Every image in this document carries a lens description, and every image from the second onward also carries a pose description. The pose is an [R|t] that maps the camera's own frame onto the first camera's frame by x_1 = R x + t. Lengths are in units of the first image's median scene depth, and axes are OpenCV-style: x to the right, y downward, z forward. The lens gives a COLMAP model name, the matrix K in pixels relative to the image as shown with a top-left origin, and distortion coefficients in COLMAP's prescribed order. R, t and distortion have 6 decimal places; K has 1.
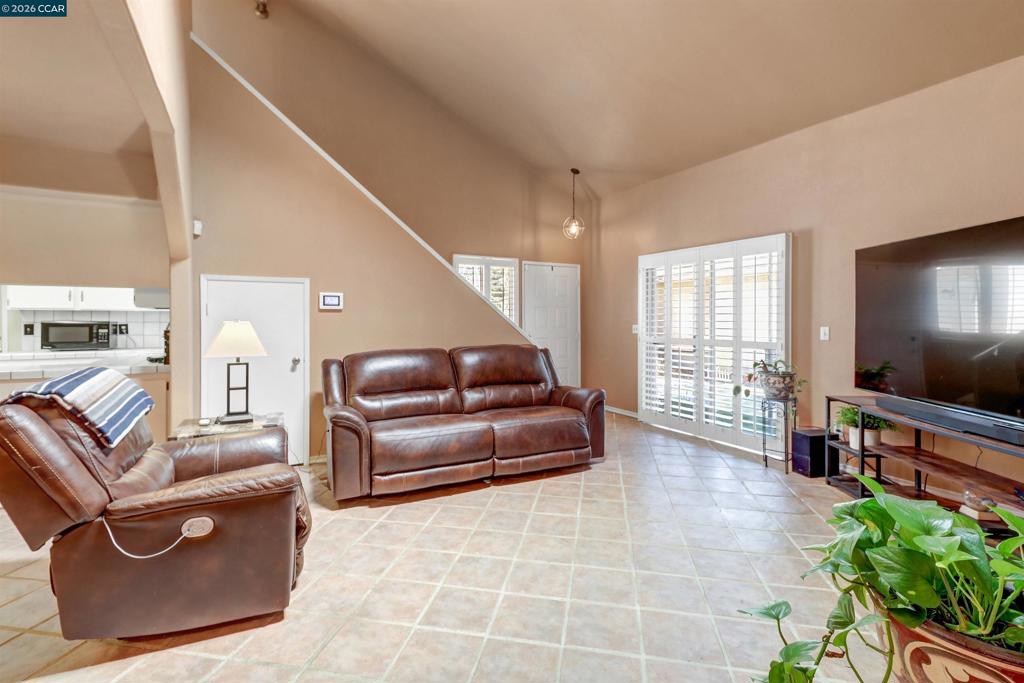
lens RADIAL K [[479.7, 0, 515.1], [0, 479.7, 316.2], [0, 0, 1]] dist [0.003726, 0.000672]
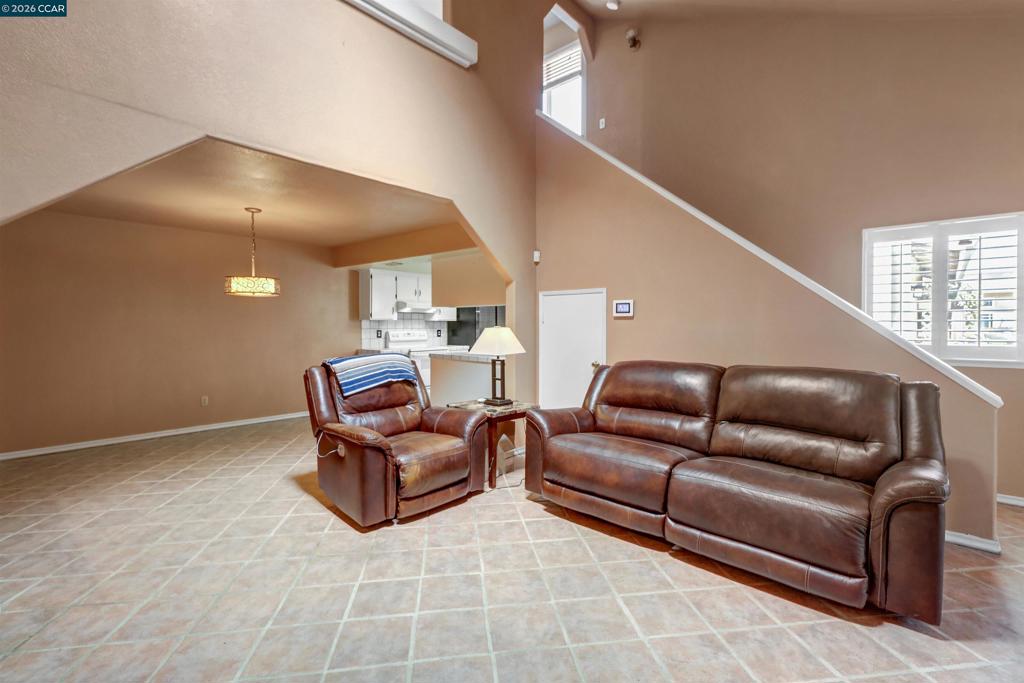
lens RADIAL K [[473.0, 0, 509.6], [0, 473.0, 326.4], [0, 0, 1]] dist [0.004520, 0.000551]
pose [[0.318001, 0.001114, -0.948090, 0.557764], [0.002959, 0.999993, 0.002168, 0.003615], [0.948086, -0.003495, 0.317996, 0.533603]]
